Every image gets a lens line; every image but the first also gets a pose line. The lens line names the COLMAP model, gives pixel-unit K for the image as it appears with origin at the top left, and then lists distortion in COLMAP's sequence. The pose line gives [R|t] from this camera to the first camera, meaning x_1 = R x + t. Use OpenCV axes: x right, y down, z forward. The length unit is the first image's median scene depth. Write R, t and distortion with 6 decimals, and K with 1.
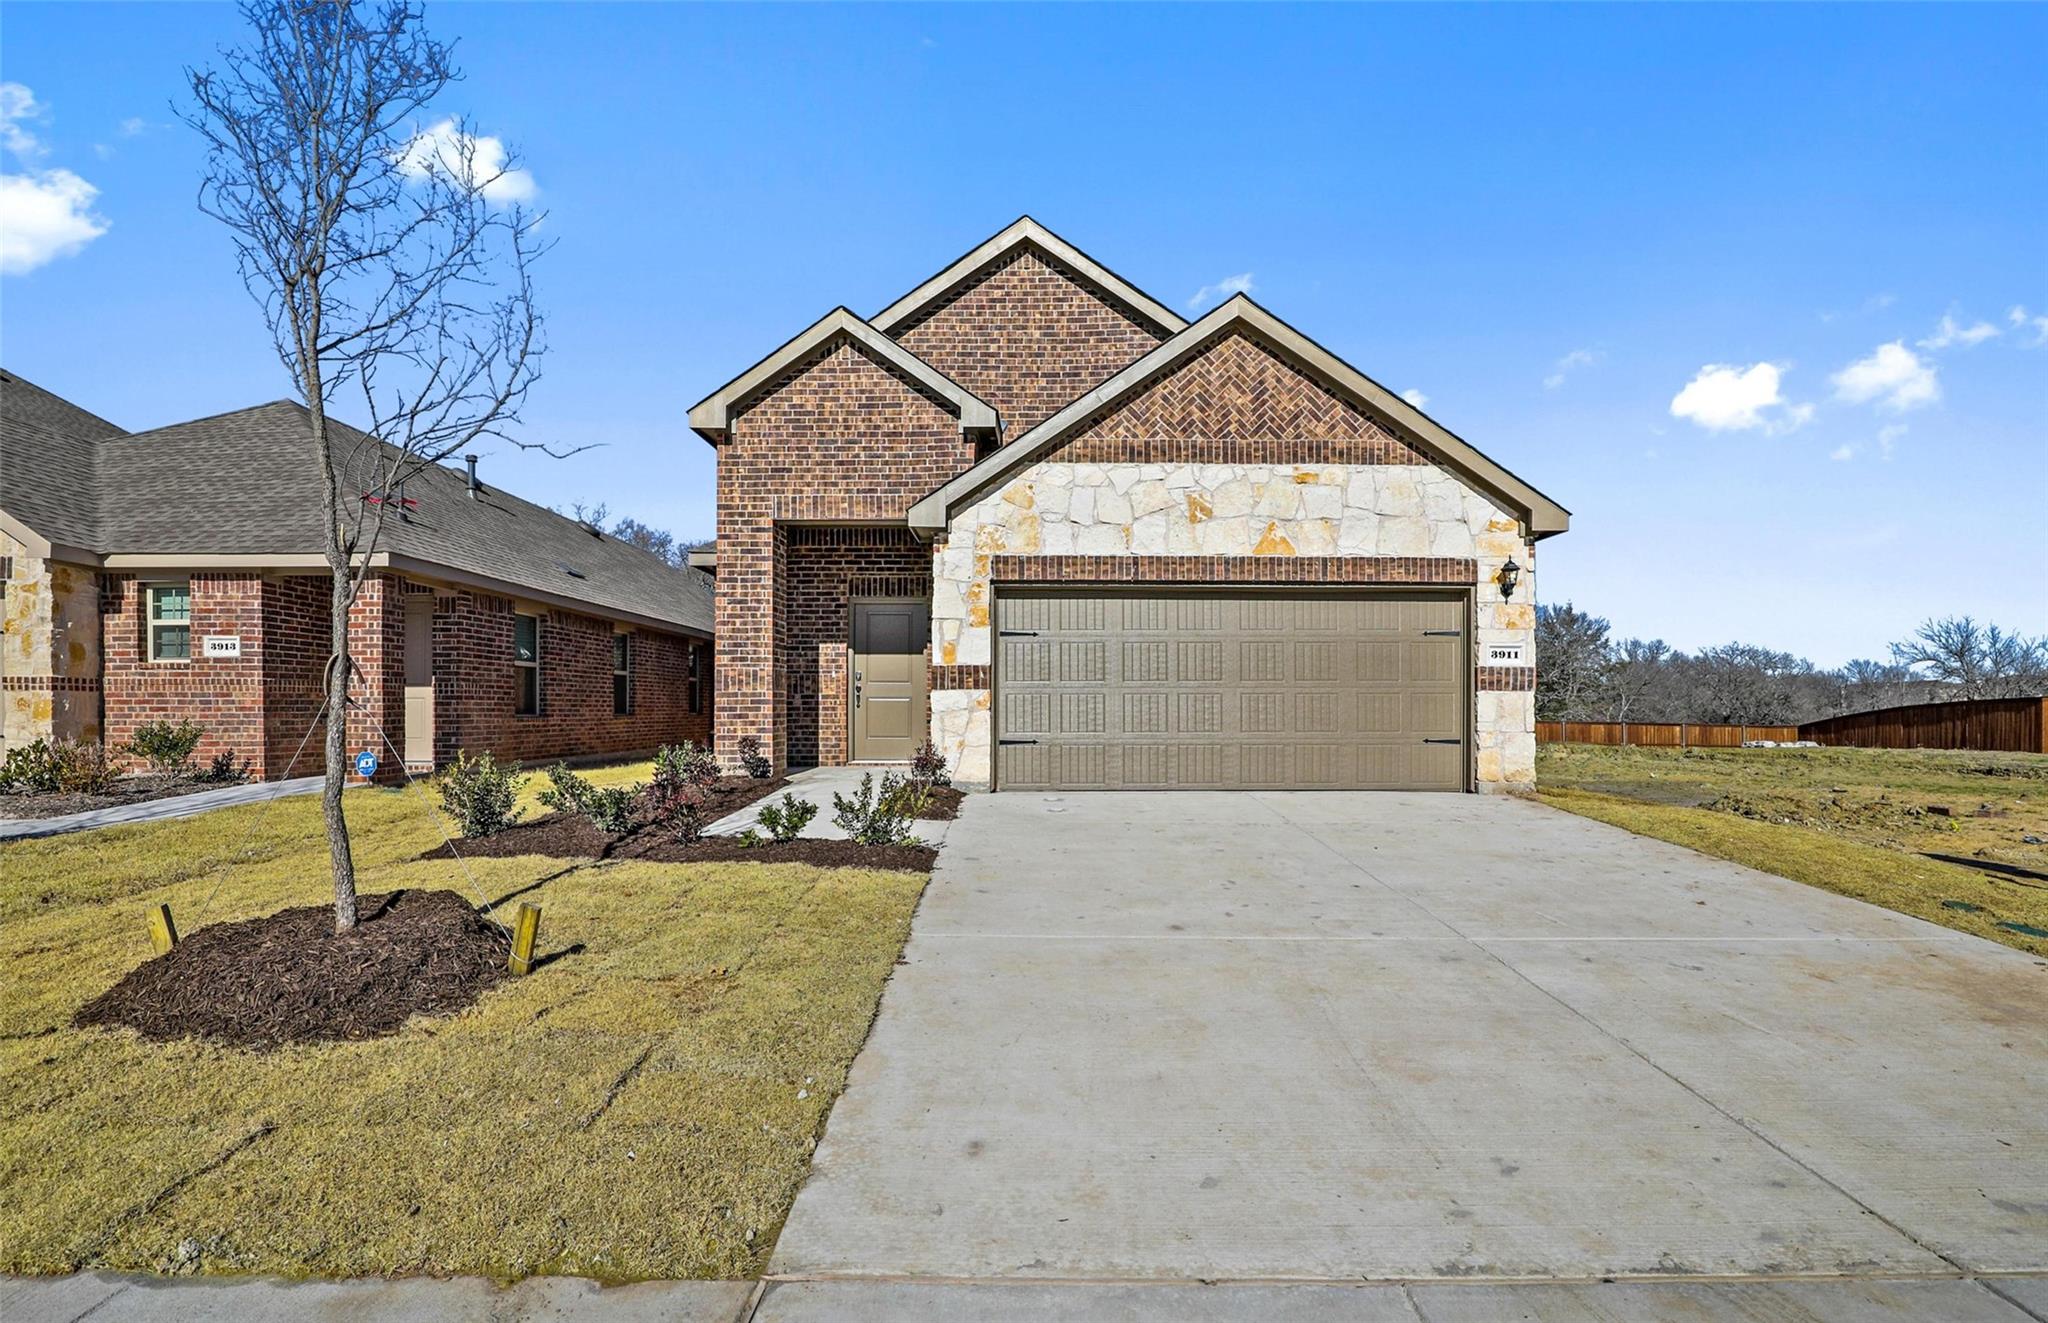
lens RADIAL K [[988.5, 0, 1025.6], [0, 988.5, 711.9], [0, 0, 1]] dist [-0.028907, 0.002490]
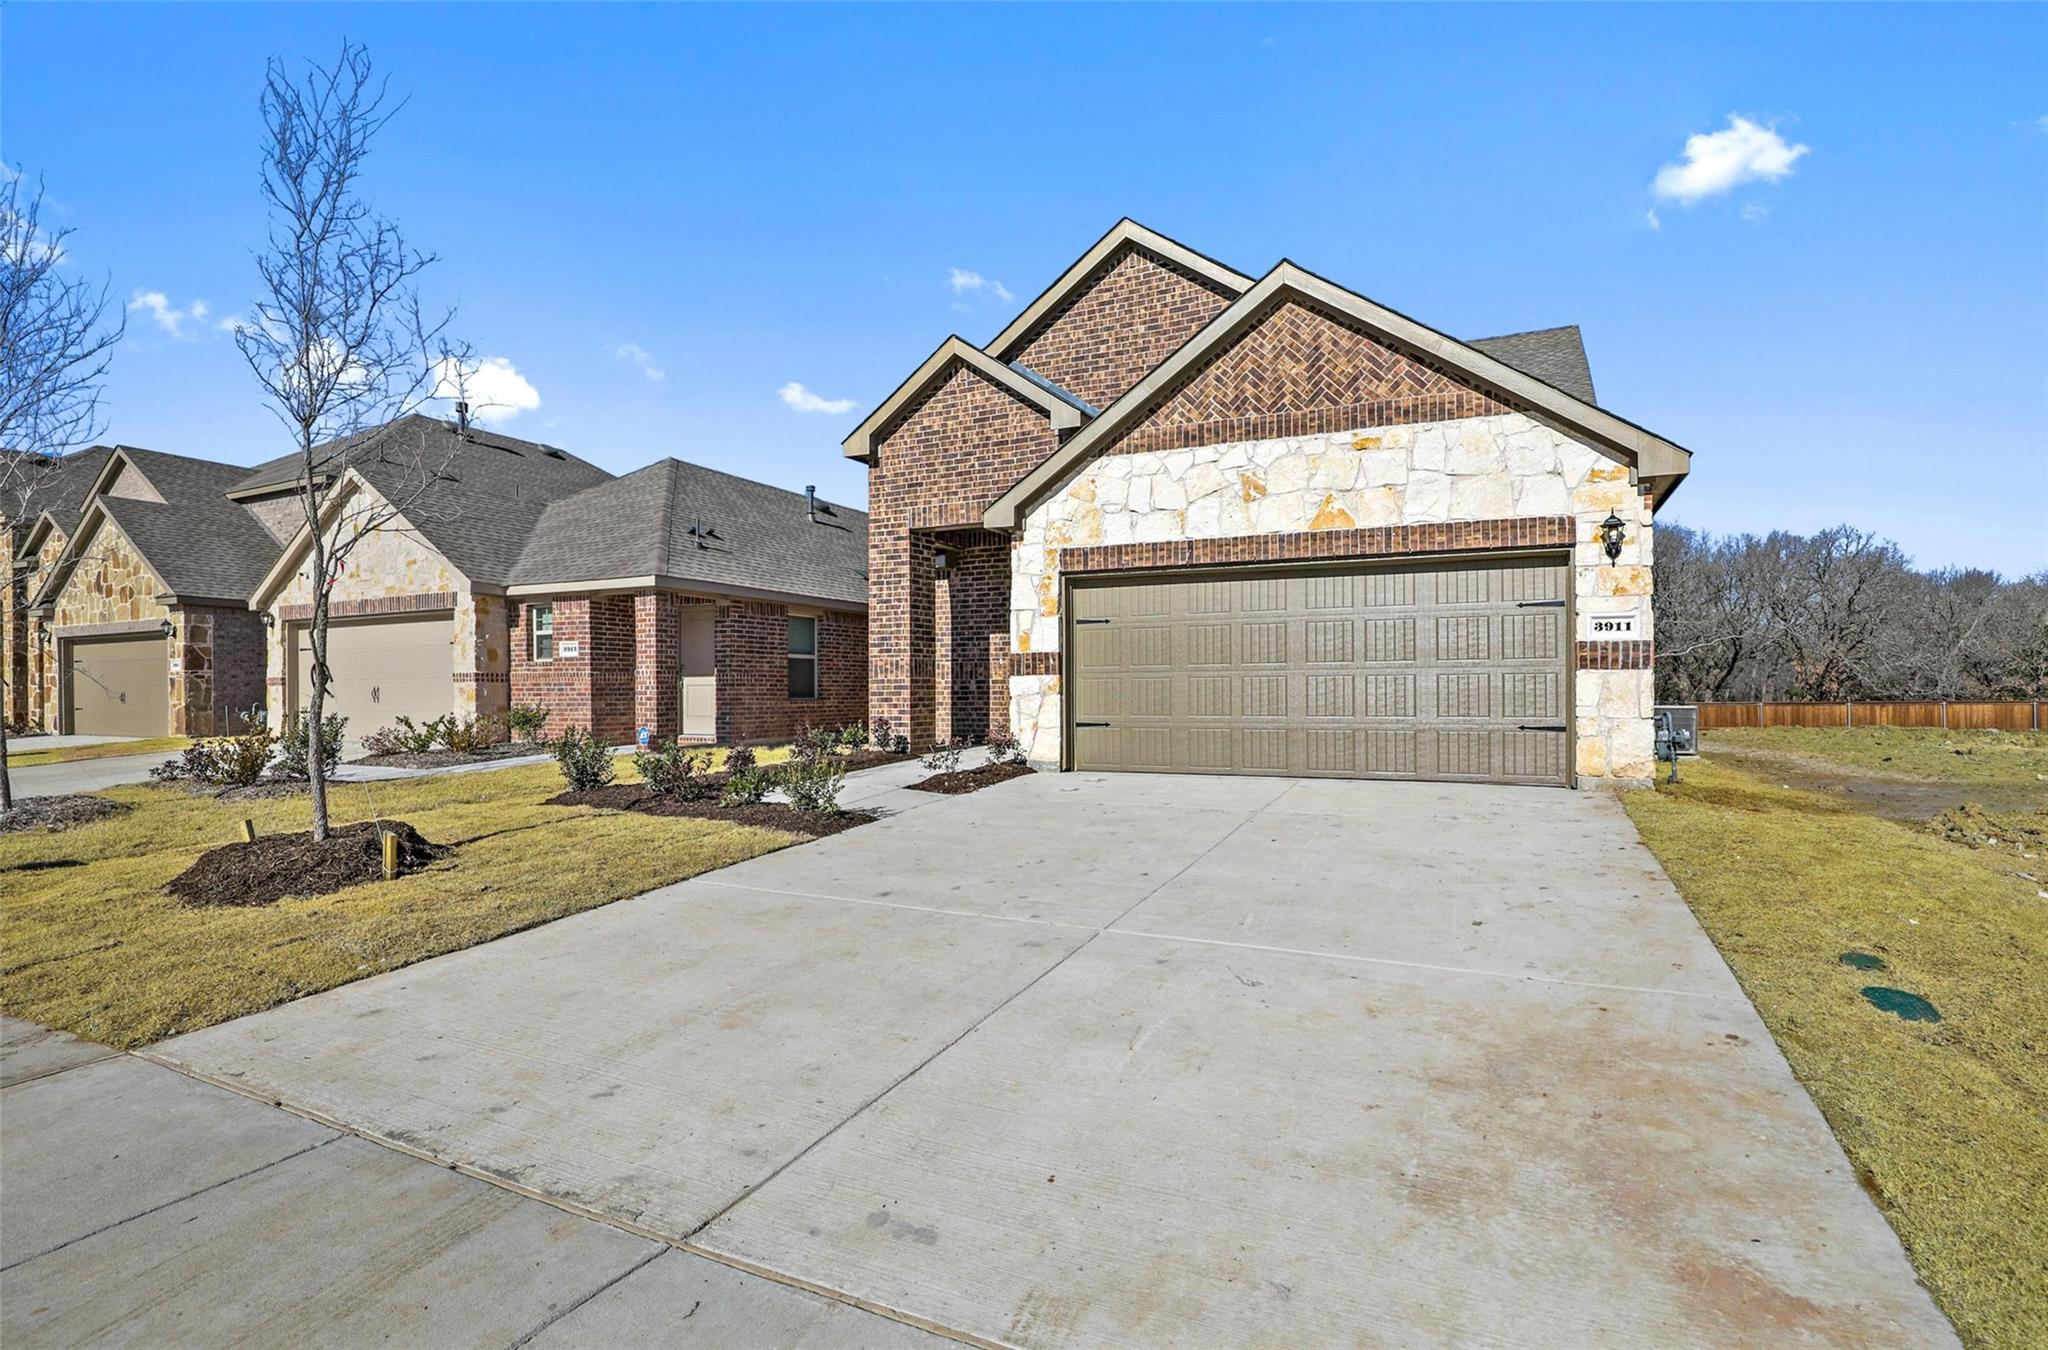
lens RADIAL K [[963.0, 0, 1020.7], [0, 963.0, 683.9], [0, 0, 1]] dist [-0.025792, 0.000030]
pose [[0.906725, -0.007169, -0.421661, 0.364921], [0.002714, 0.999934, -0.011163, -0.001555], [0.421713, 0.008977, 0.906685, 0.044339]]
